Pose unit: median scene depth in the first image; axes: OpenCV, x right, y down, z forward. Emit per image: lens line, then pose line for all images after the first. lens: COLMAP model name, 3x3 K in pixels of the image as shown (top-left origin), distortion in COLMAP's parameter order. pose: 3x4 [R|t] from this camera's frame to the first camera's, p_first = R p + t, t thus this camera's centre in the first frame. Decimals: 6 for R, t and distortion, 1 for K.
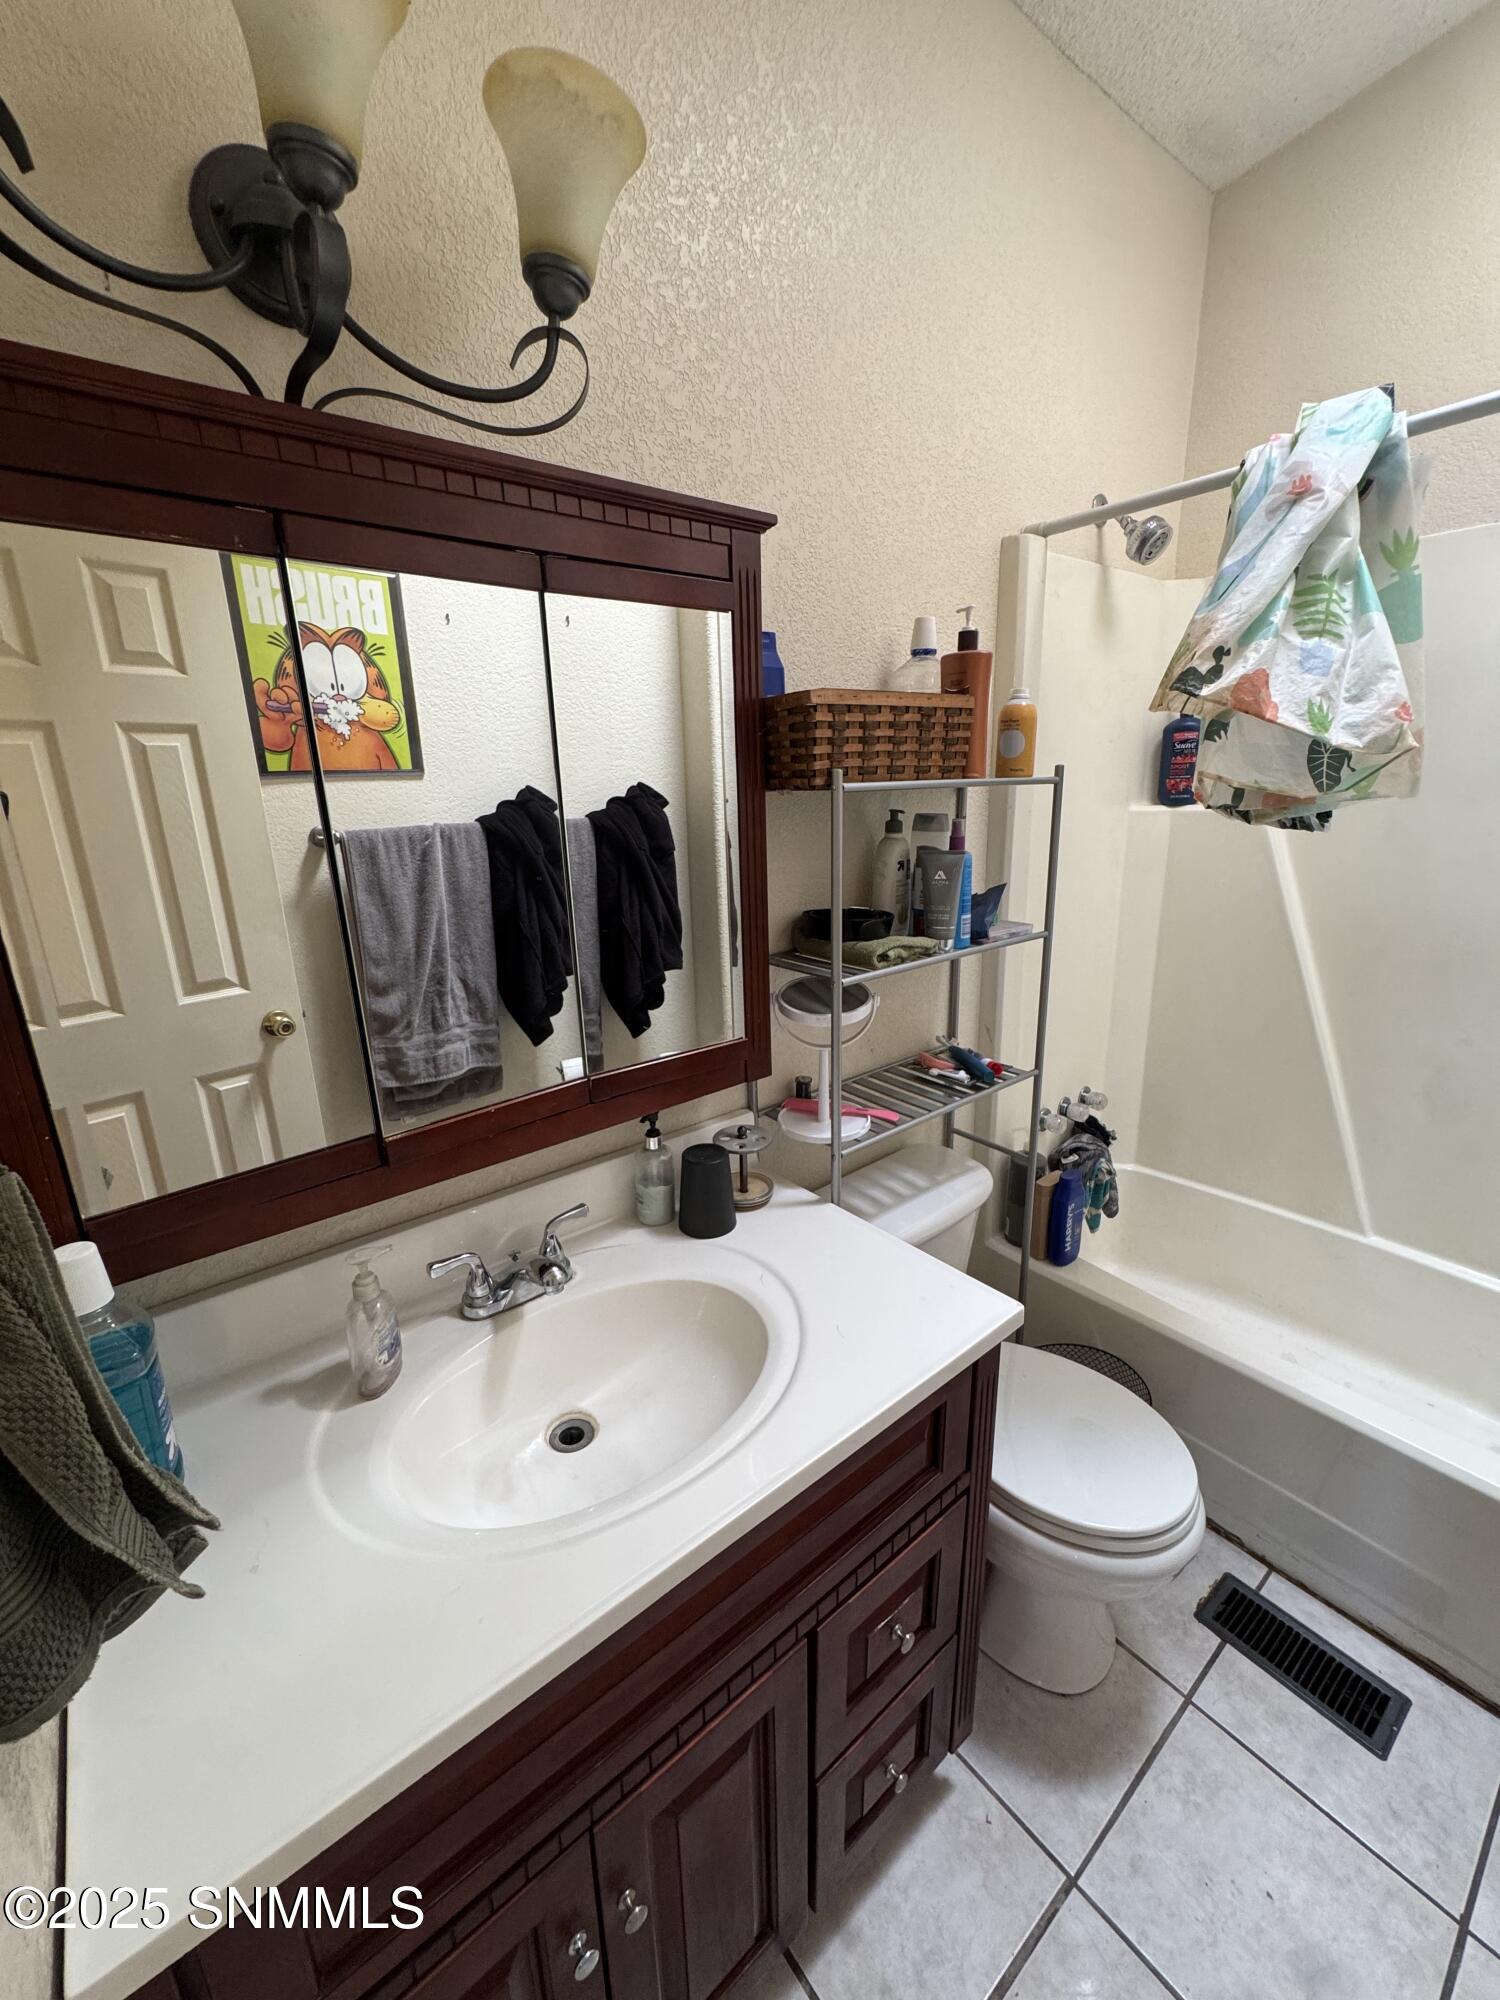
lens RADIAL K [[801.8, 0, 752.6], [0, 801.8, 997.0], [0, 0, 1]] dist [-0.002414, 0.000006]
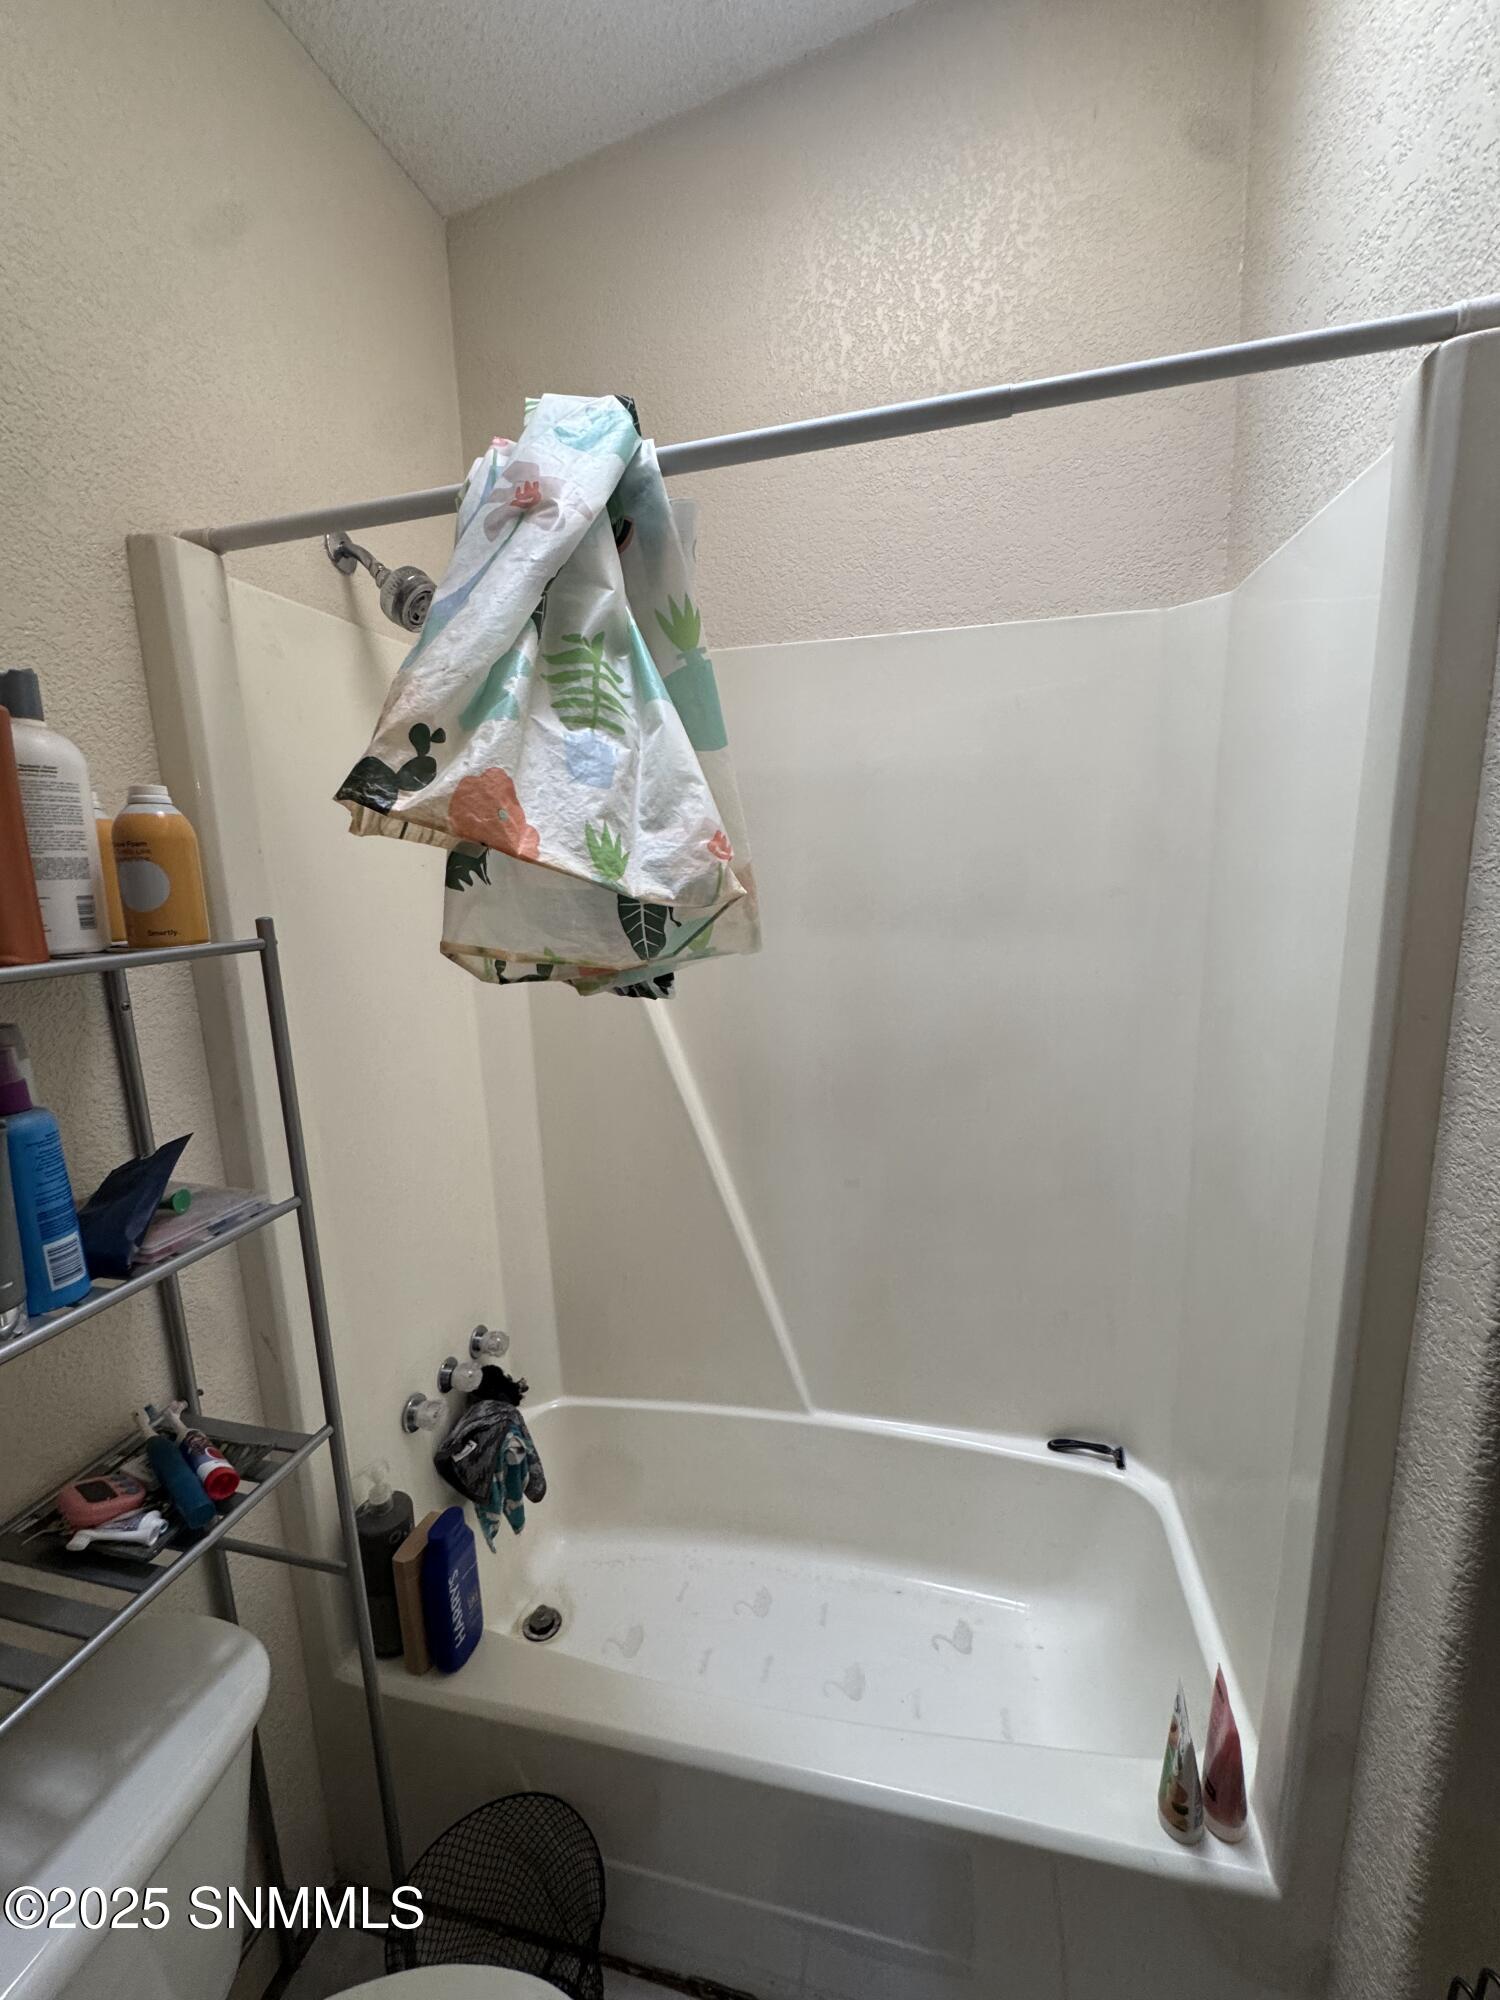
lens RADIAL K [[801.8, 0, 752.6], [0, 801.8, 997.0], [0, 0, 1]] dist [-0.002414, 0.000006]
pose [[0.794702, -0.101698, 0.598419, 0.403613], [0.173861, 0.982696, -0.063884, -0.176039], [-0.581567, 0.154811, 0.798632, 0.447429]]
